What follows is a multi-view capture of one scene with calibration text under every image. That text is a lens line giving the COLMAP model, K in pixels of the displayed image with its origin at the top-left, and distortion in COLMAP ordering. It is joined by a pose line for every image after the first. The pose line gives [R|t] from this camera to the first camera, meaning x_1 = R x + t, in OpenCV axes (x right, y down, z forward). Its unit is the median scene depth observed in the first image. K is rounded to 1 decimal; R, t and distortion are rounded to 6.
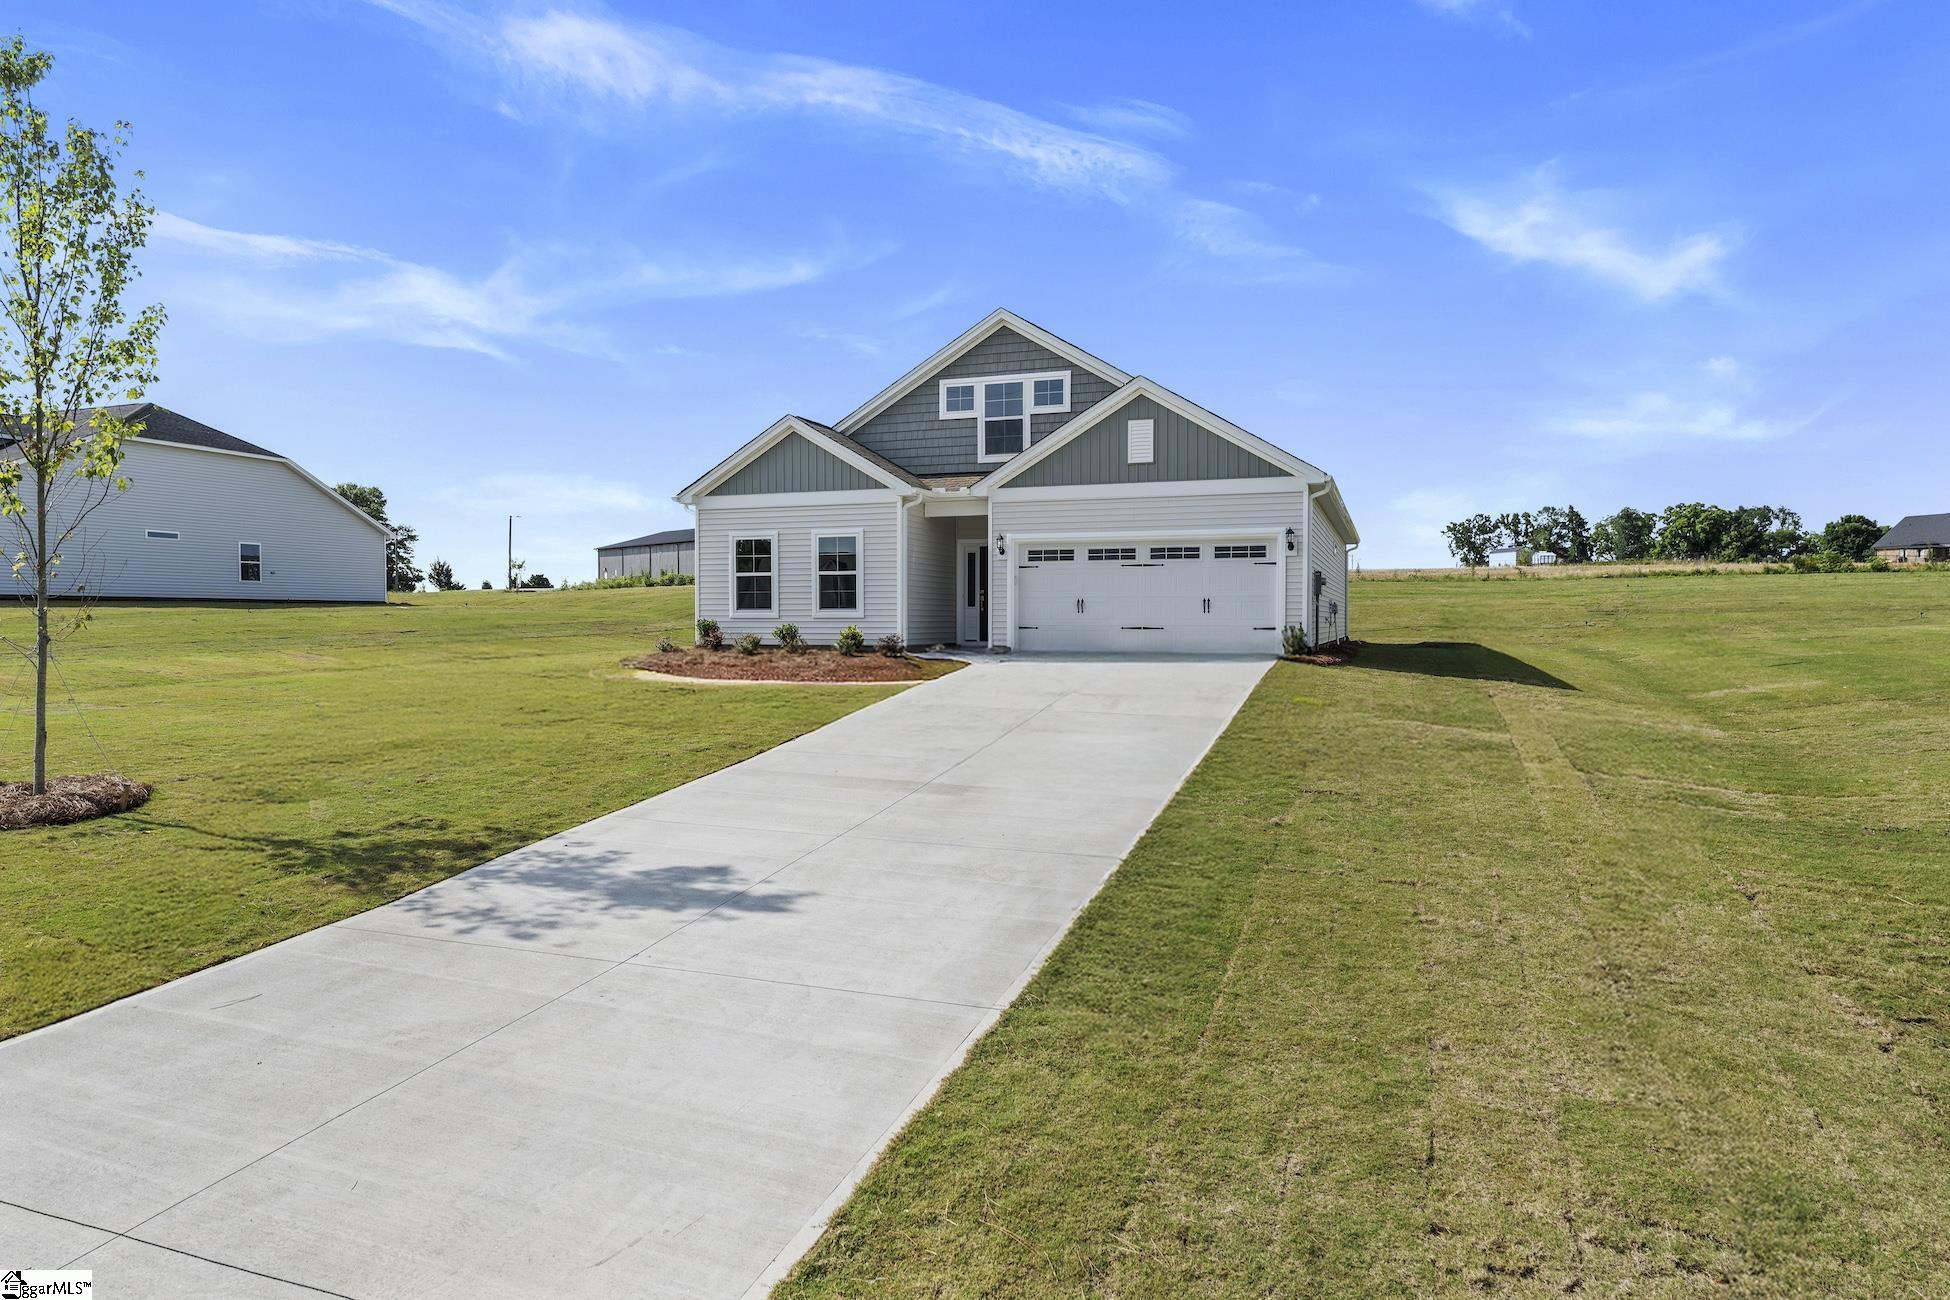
lens RADIAL K [[1156.7, 0, 979.7], [0, 1156.7, 645.5], [0, 0, 1]] dist [0.006725, -0.000059]
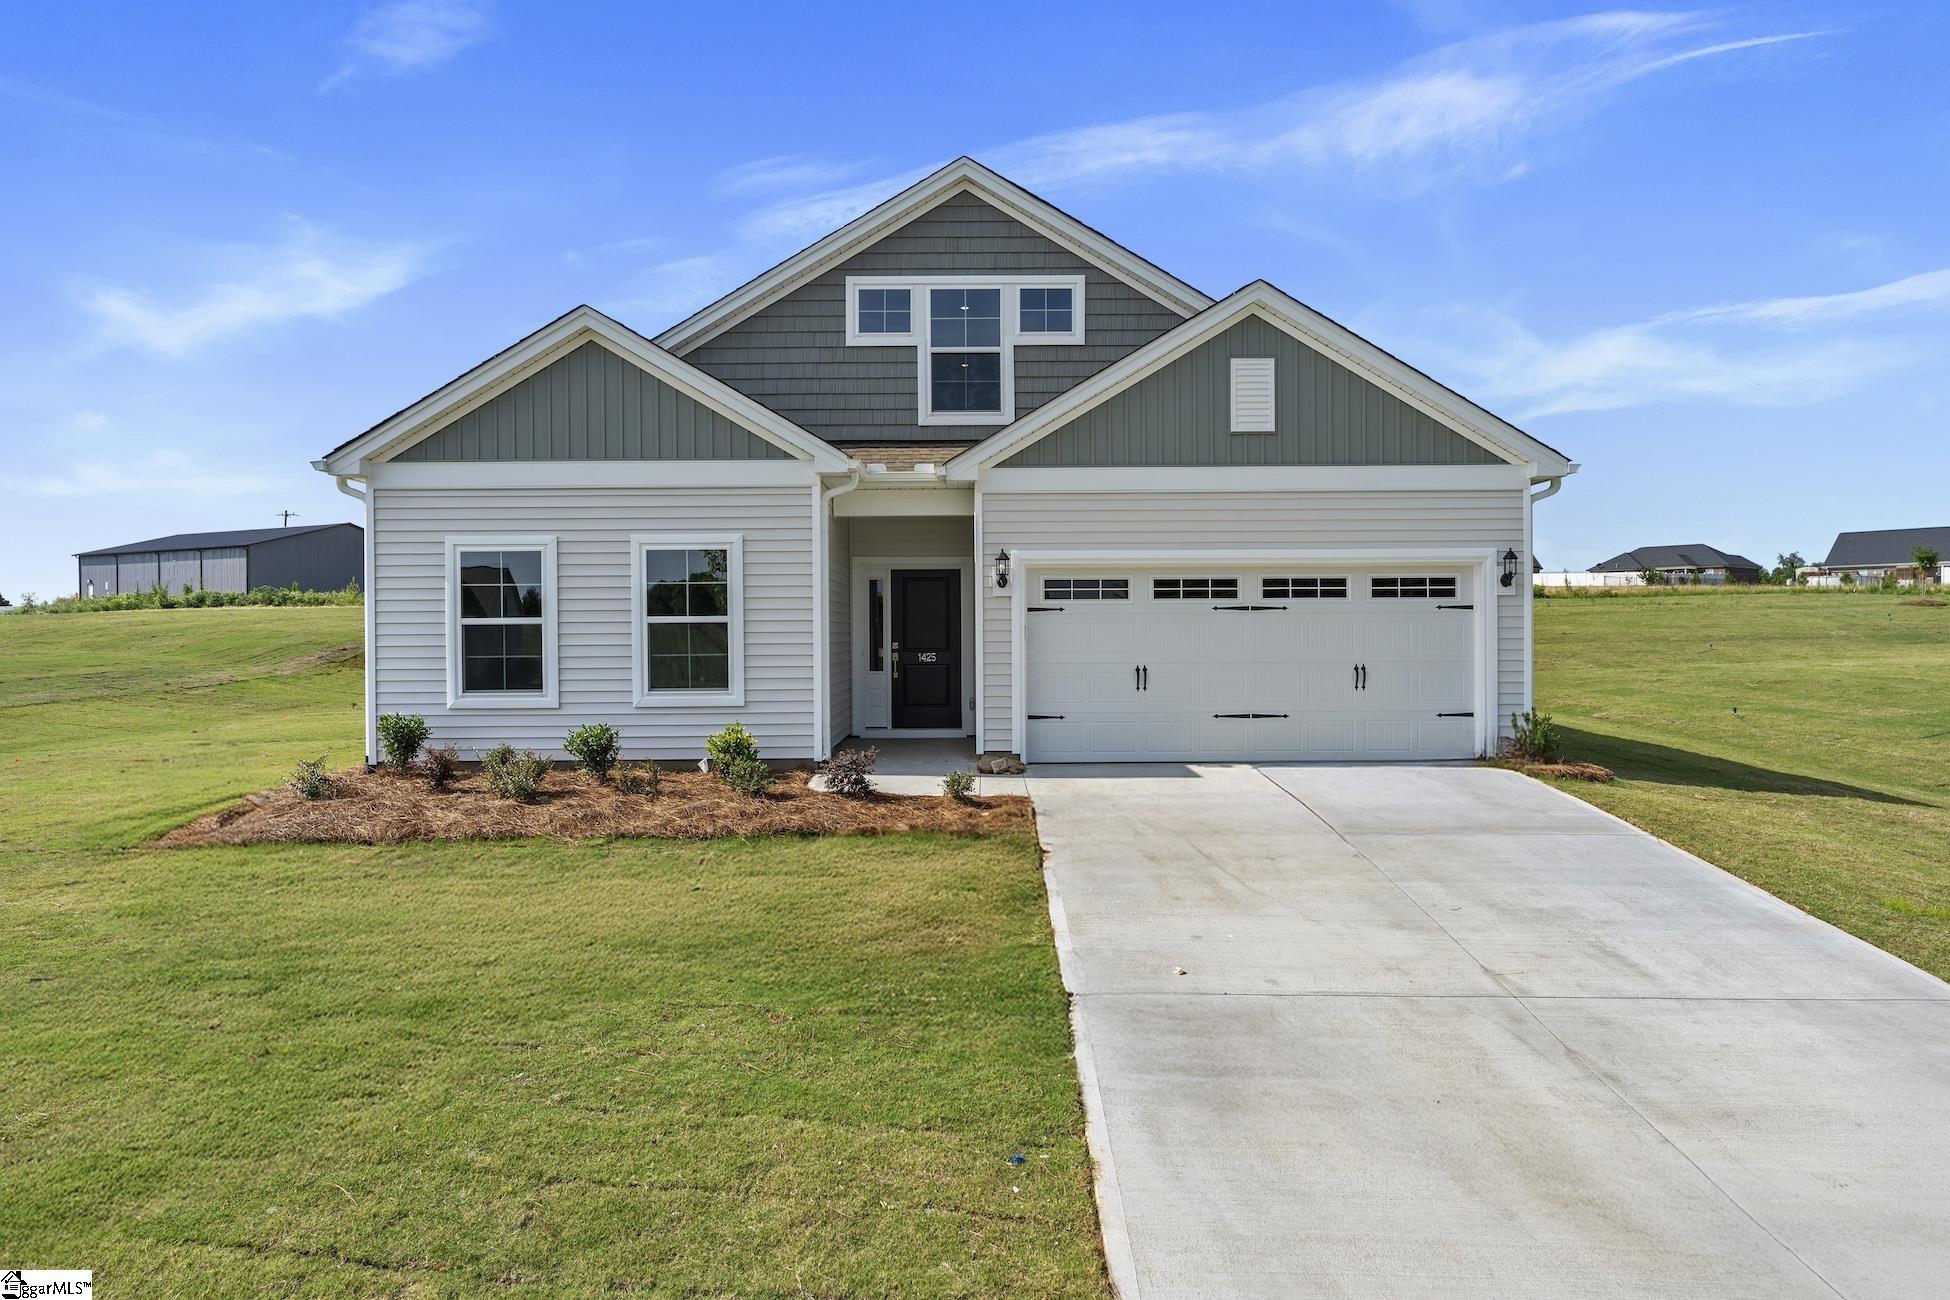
lens RADIAL K [[1156.7, 0, 975.6], [0, 1156.7, 639.9], [0, 0, 1]] dist [0.006725, -0.000059]
pose [[0.942472, -0.007396, 0.334203, -0.171828], [0.013748, 0.999767, -0.016644, -0.042762], [-0.334002, 0.020281, 0.942354, 0.465641]]
